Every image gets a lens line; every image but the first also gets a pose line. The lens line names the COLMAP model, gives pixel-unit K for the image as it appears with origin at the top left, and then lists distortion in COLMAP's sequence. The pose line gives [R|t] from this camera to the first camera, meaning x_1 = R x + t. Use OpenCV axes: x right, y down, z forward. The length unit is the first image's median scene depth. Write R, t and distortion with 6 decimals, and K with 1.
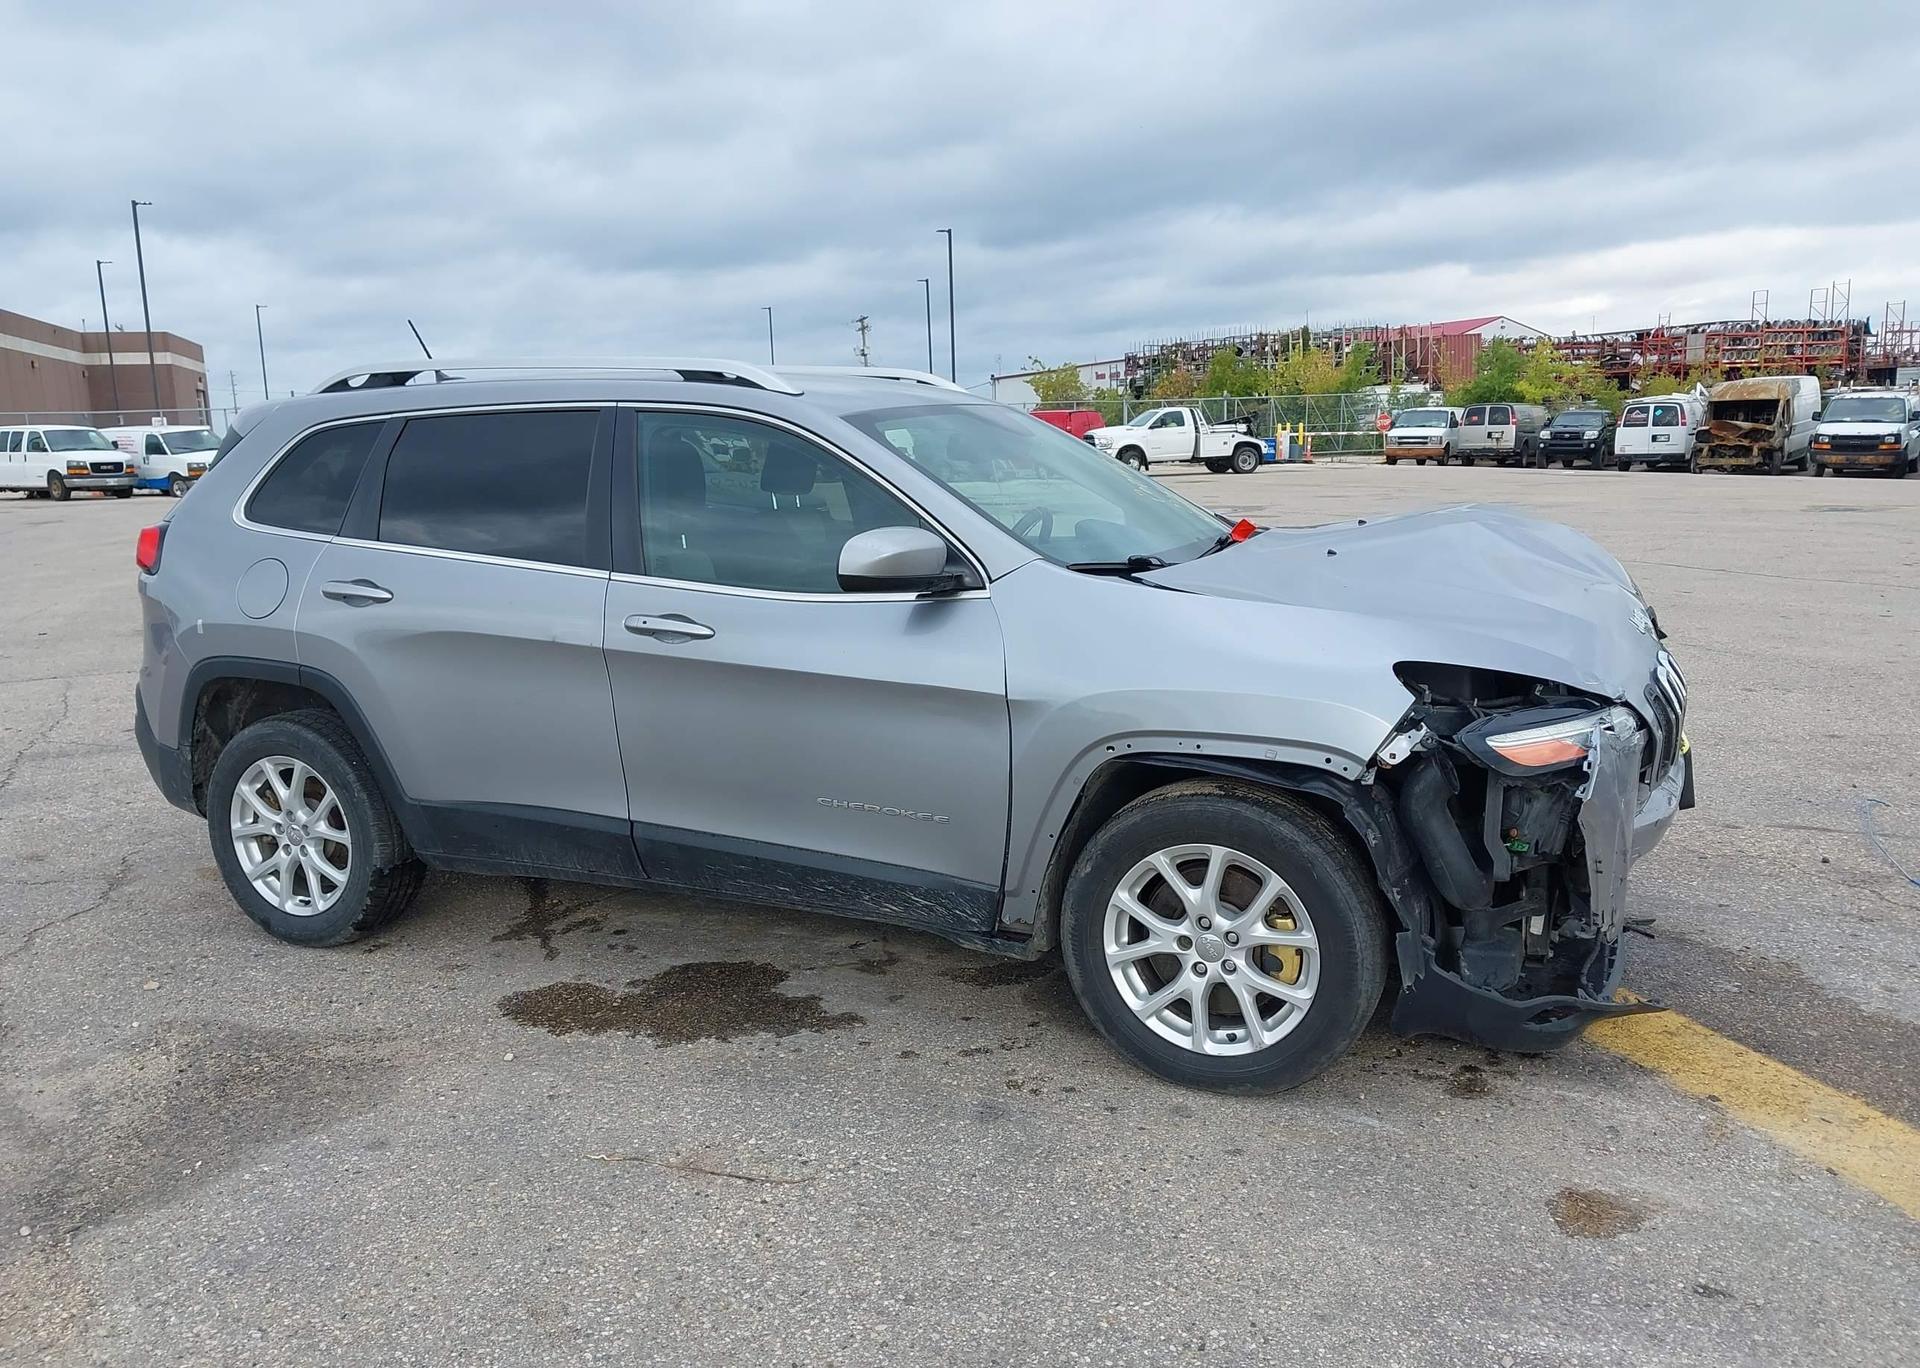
lens RADIAL K [[1515.9, 0, 958.2], [0, 1515.9, 710.5], [0, 0, 1]] dist [0.046048, -0.071357]
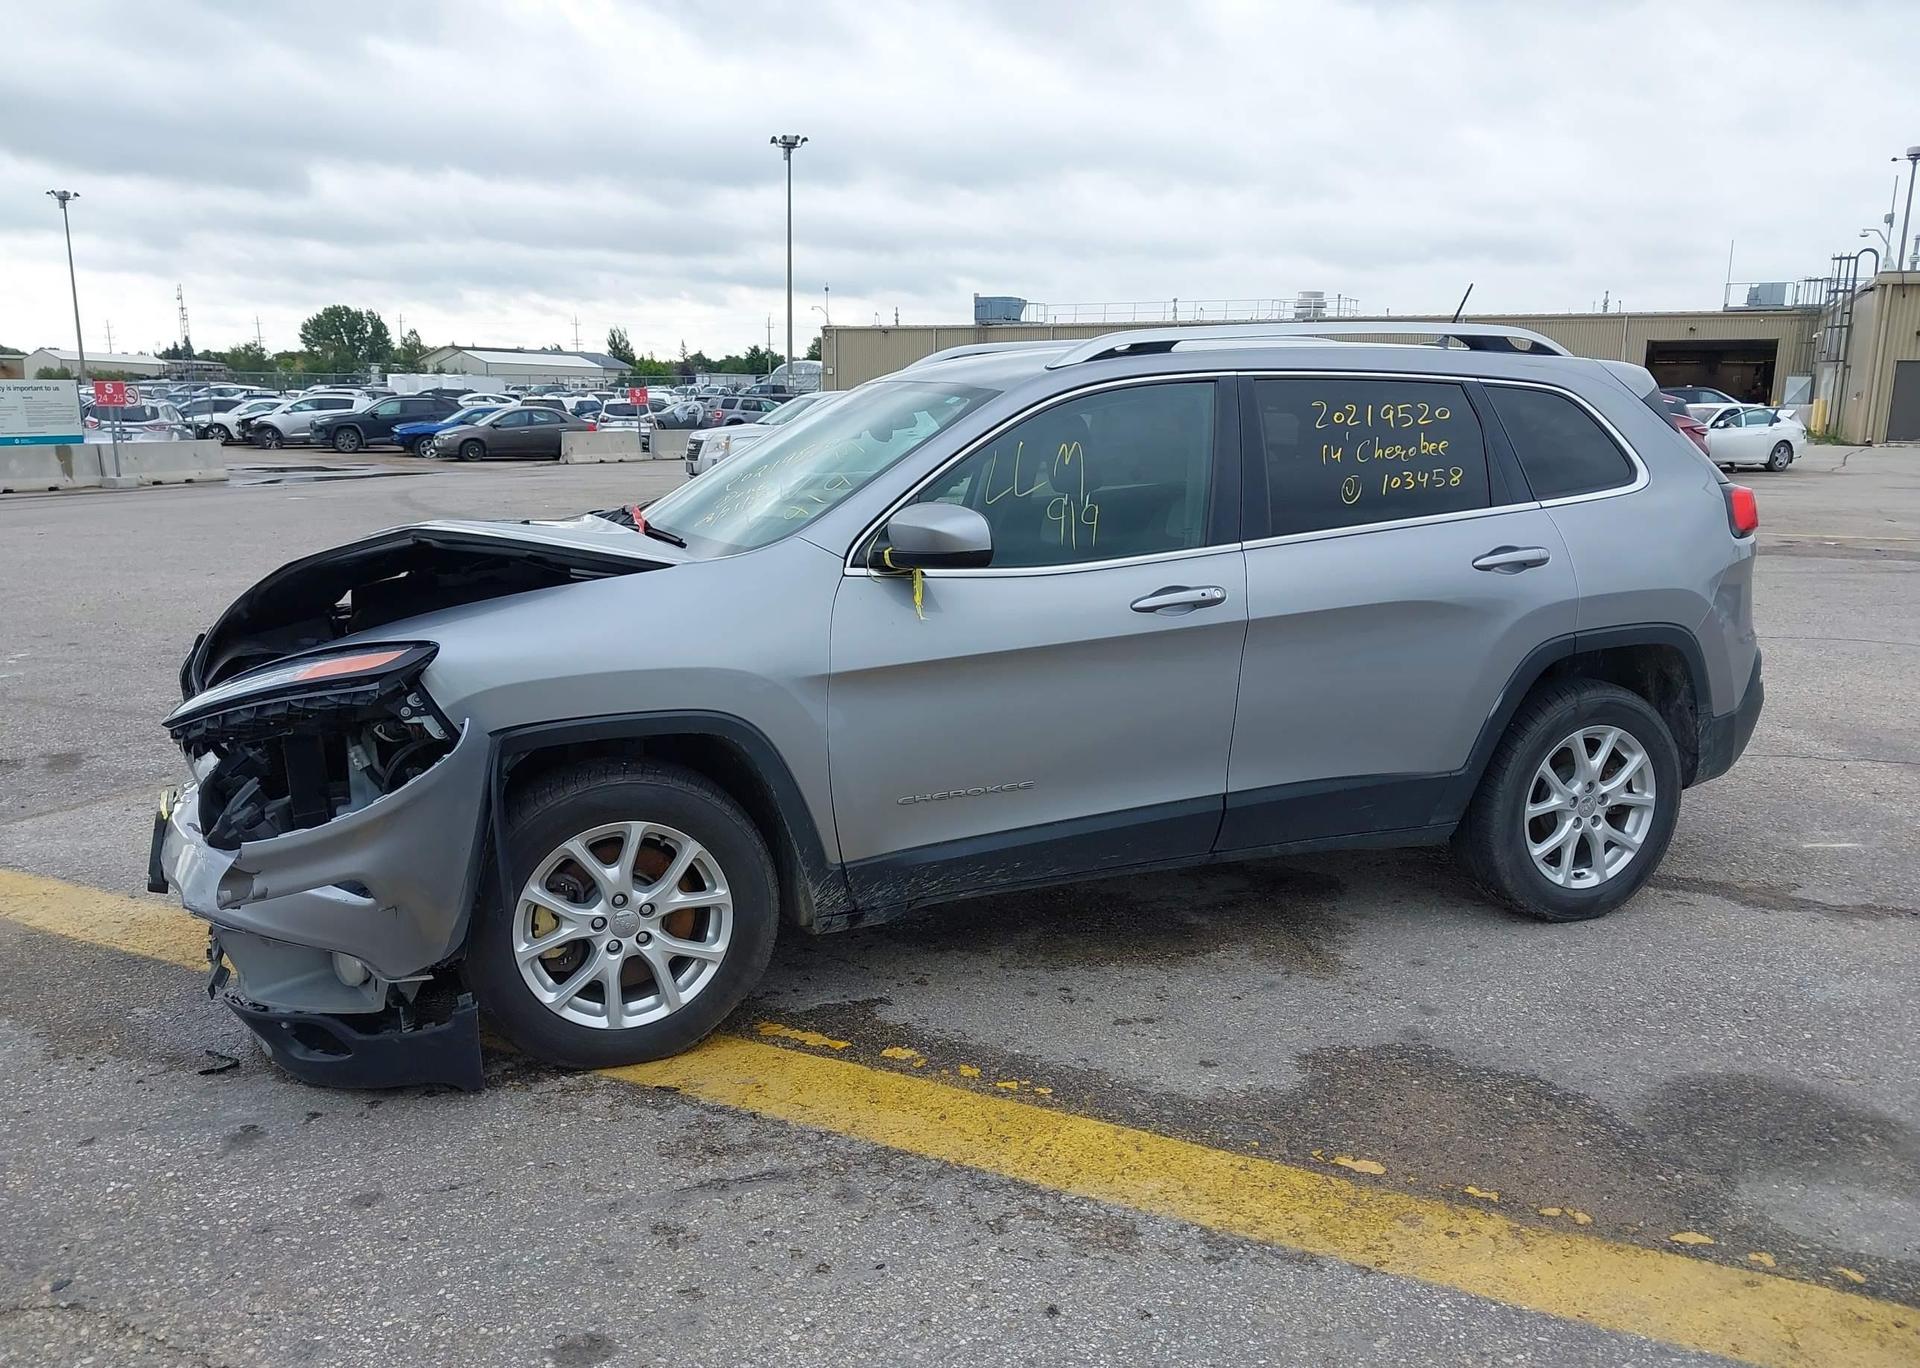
lens RADIAL K [[1515.9, 0, 956.6], [0, 1515.9, 689.4], [0, 0, 1]] dist [0.046048, -0.071357]
pose [[-0.706981, 0.153361, -0.690404, 0.760168], [-0.115447, 0.938086, 0.326598, -0.372547], [0.697746, 0.310604, -0.645504, 1.877894]]
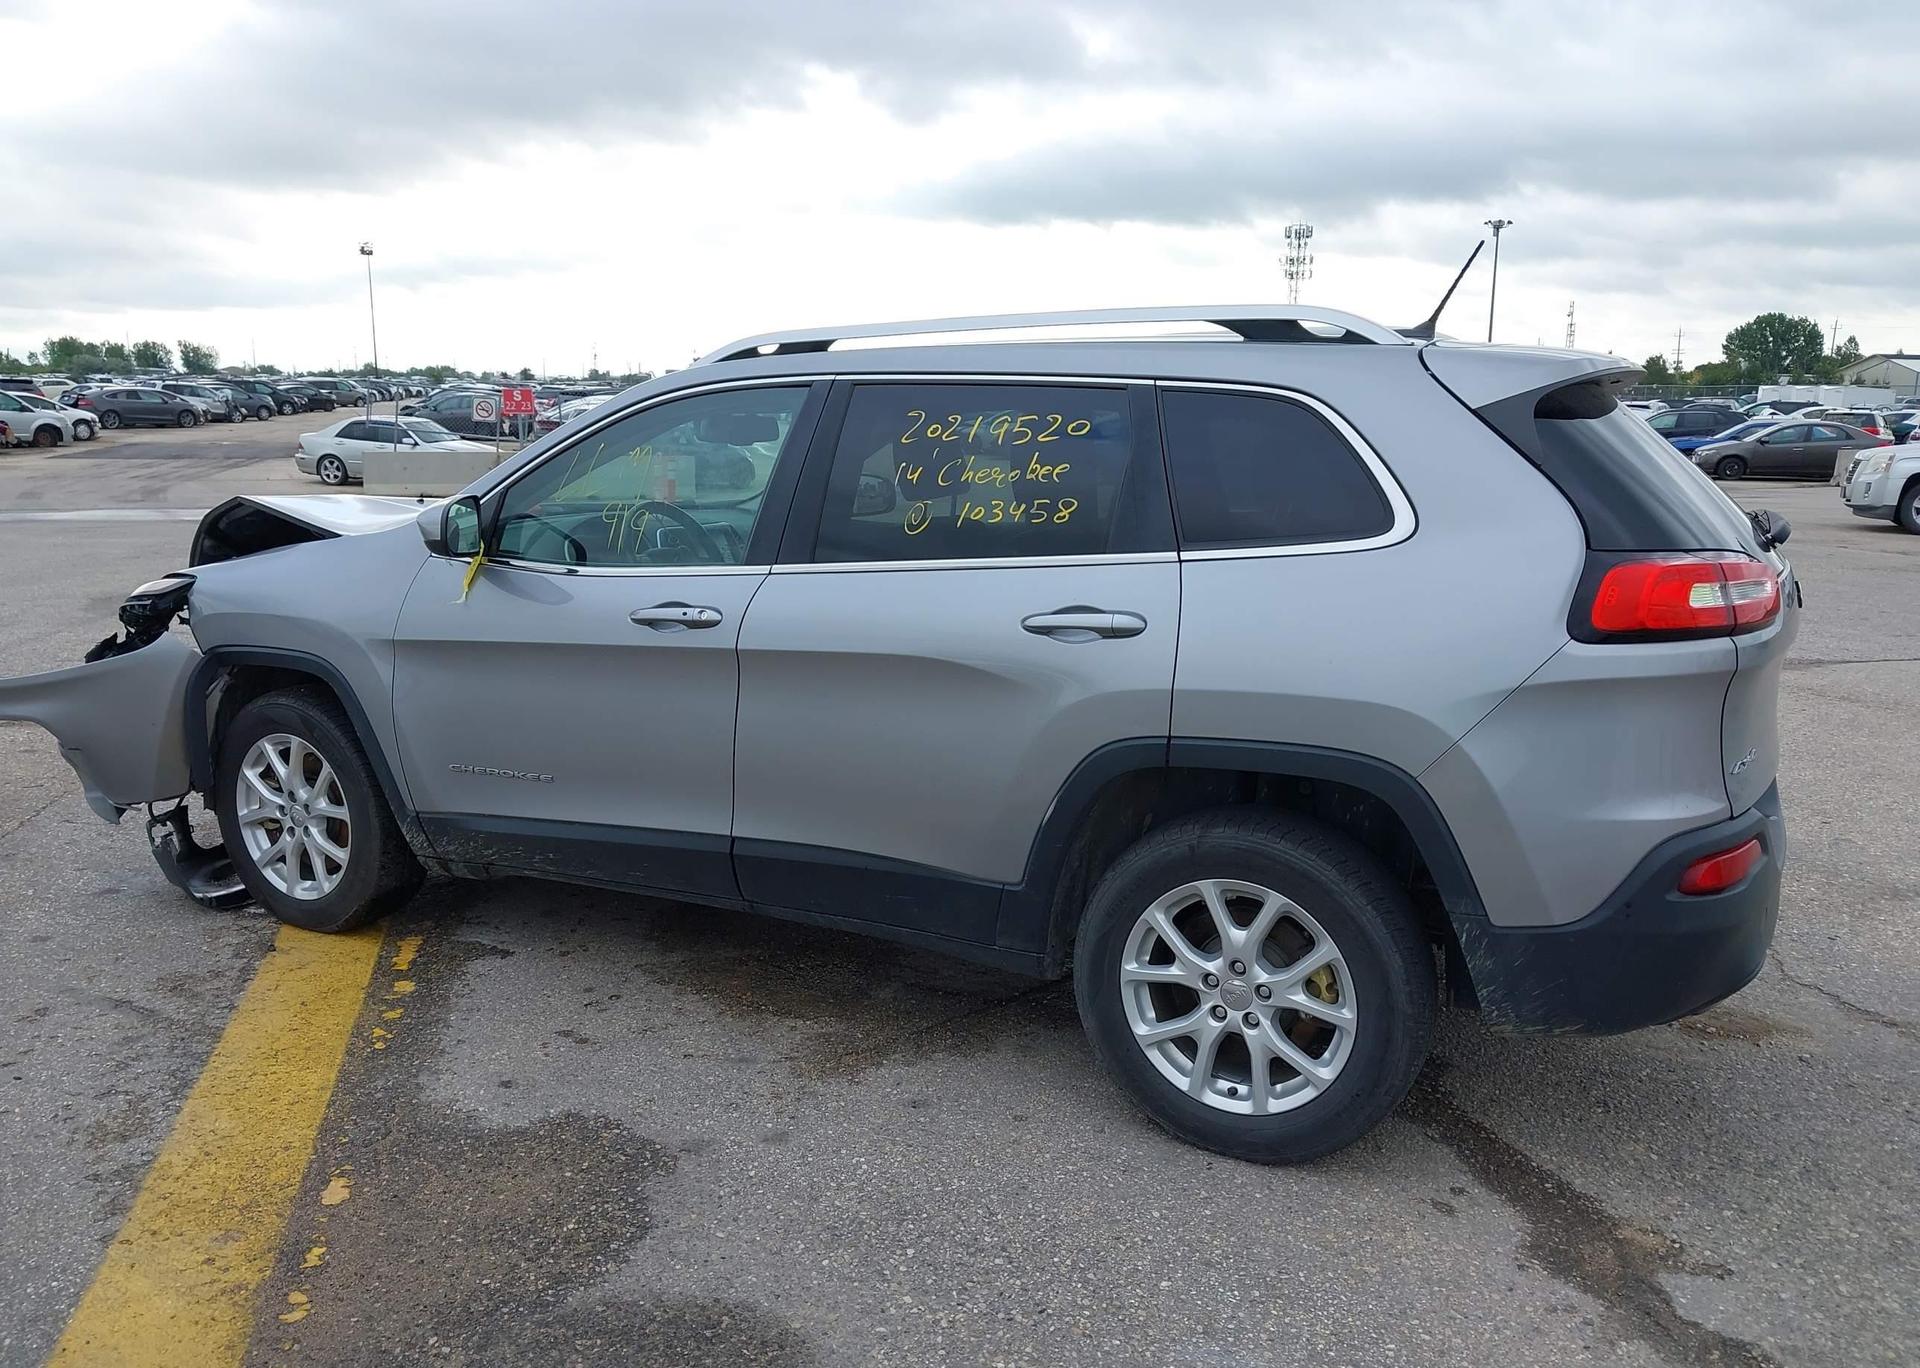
lens RADIAL K [[1515.9, 0, 963.4], [0, 1515.9, 686.3], [0, 0, 1]] dist [0.046048, -0.071357]
pose [[-0.996567, 0.000030, 0.082792, -0.236531], [0.029625, 0.933917, 0.356260, -0.407721], [-0.077310, 0.357489, -0.930712, 2.178417]]
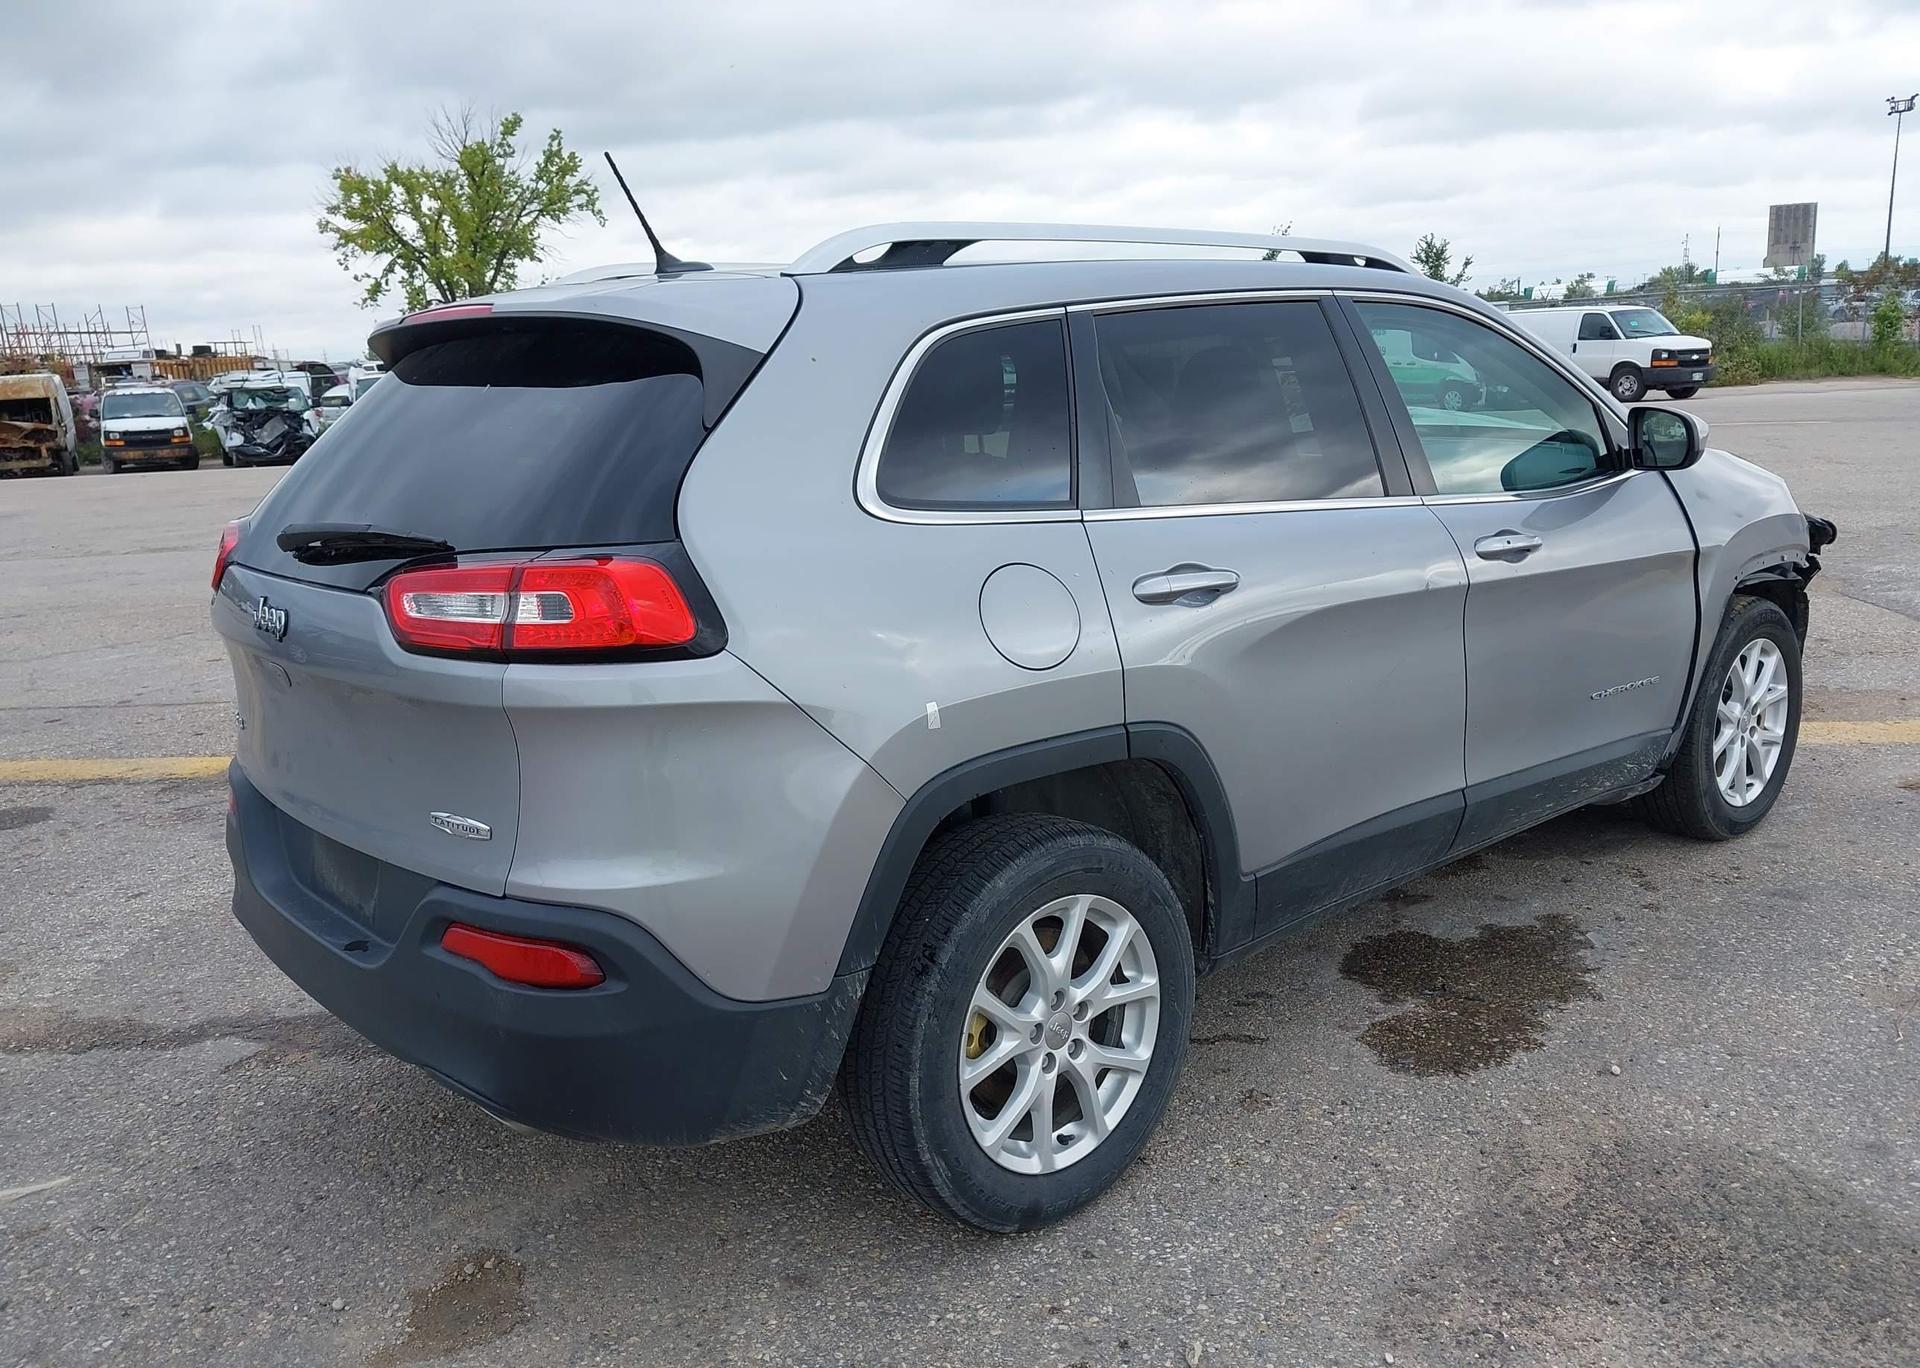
lens RADIAL K [[1515.9, 0, 930.9], [0, 1515.9, 705.6], [0, 0, 1]] dist [0.046048, -0.071357]
pose [[0.422151, -0.204841, 0.883079, -1.058407], [0.212738, 0.969318, 0.123147, -0.135909], [-0.881210, 0.135878, 0.452776, 0.856807]]
